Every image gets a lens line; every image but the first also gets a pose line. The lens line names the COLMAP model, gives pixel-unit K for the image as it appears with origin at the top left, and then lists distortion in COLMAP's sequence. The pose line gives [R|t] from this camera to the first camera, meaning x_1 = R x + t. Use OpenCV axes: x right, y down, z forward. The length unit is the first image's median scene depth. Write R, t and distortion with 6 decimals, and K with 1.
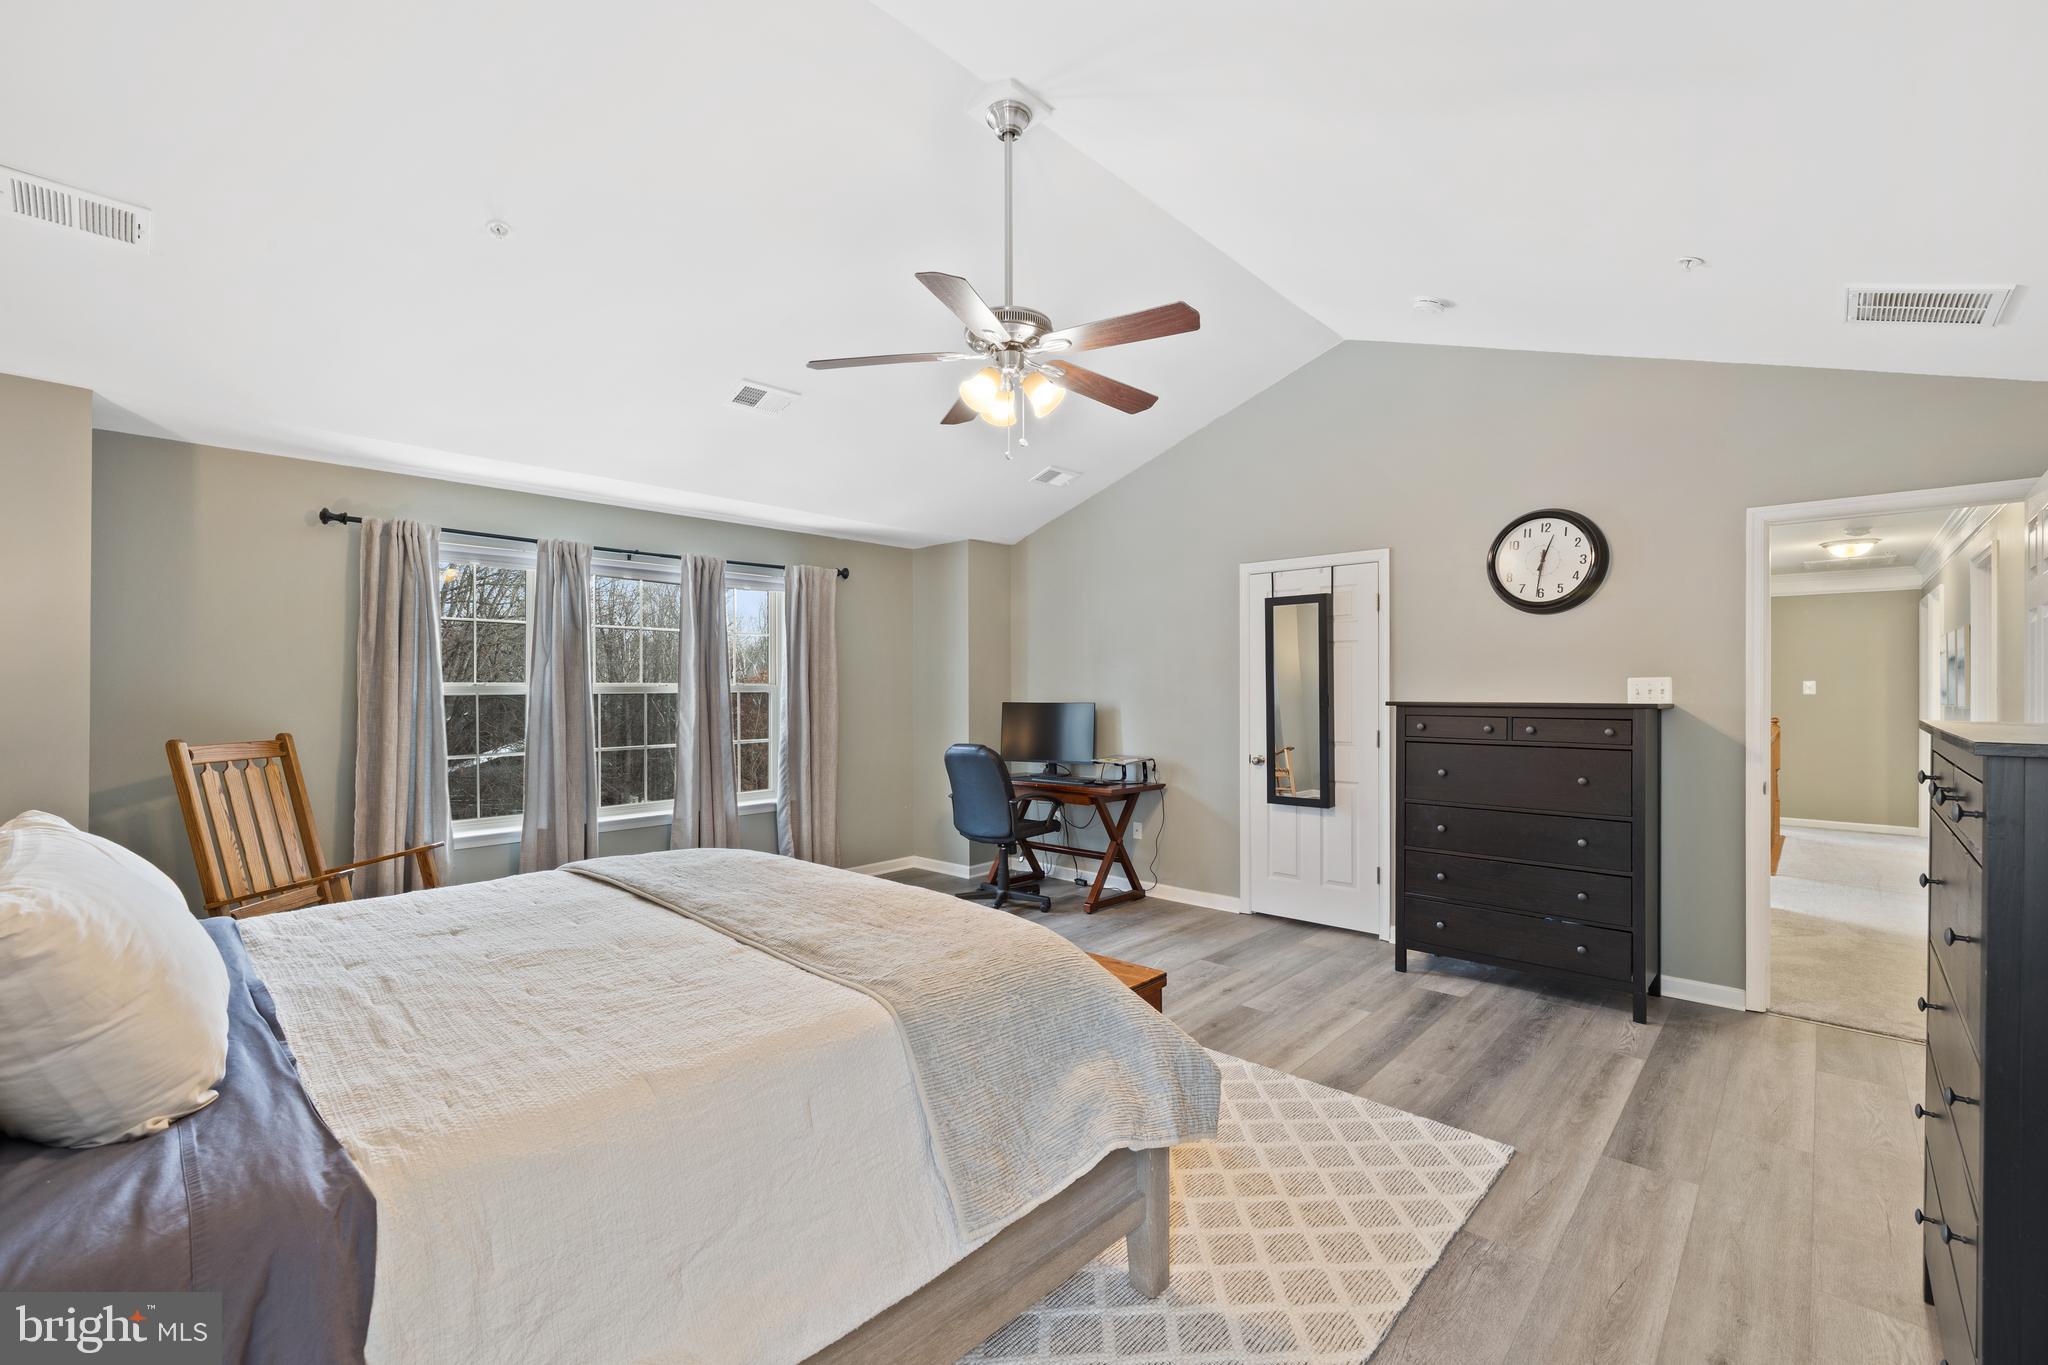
lens RADIAL K [[863.2, 0, 1016.0], [0, 863.2, 689.0], [0, 0, 1]] dist [0.001492, -0.000668]
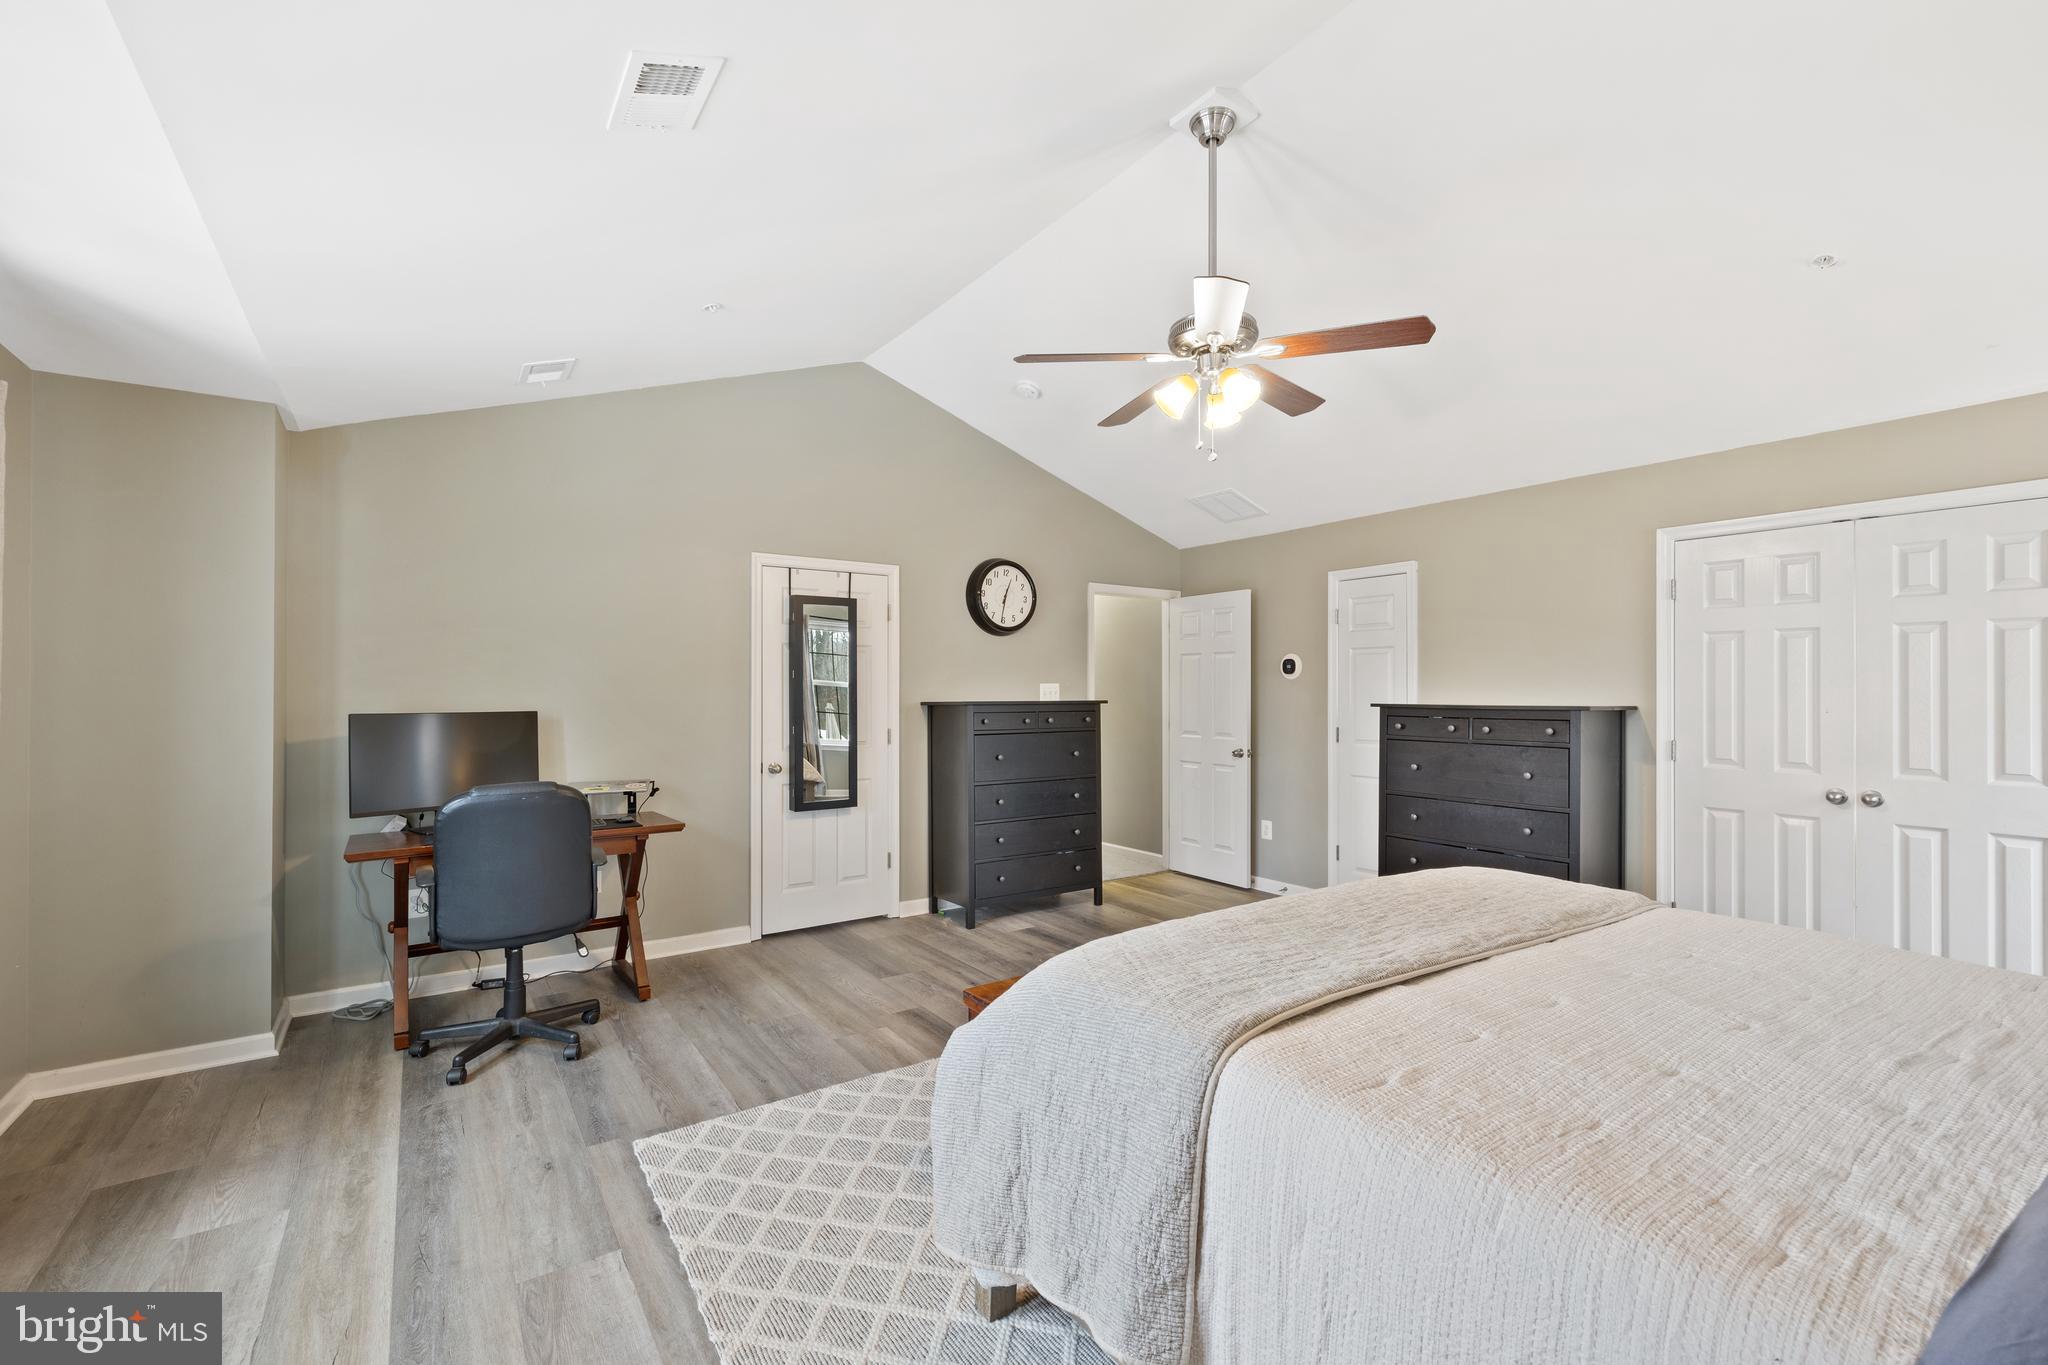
lens RADIAL K [[863.2, 0, 1013.7], [0, 863.2, 680.6], [0, 0, 1]] dist [0.001492, -0.000668]
pose [[0.217719, 0.014644, 0.975902, -0.660719], [0.000648, 0.999885, -0.015148, 0.003715], [-0.976011, 0.003930, 0.217685, 0.640016]]
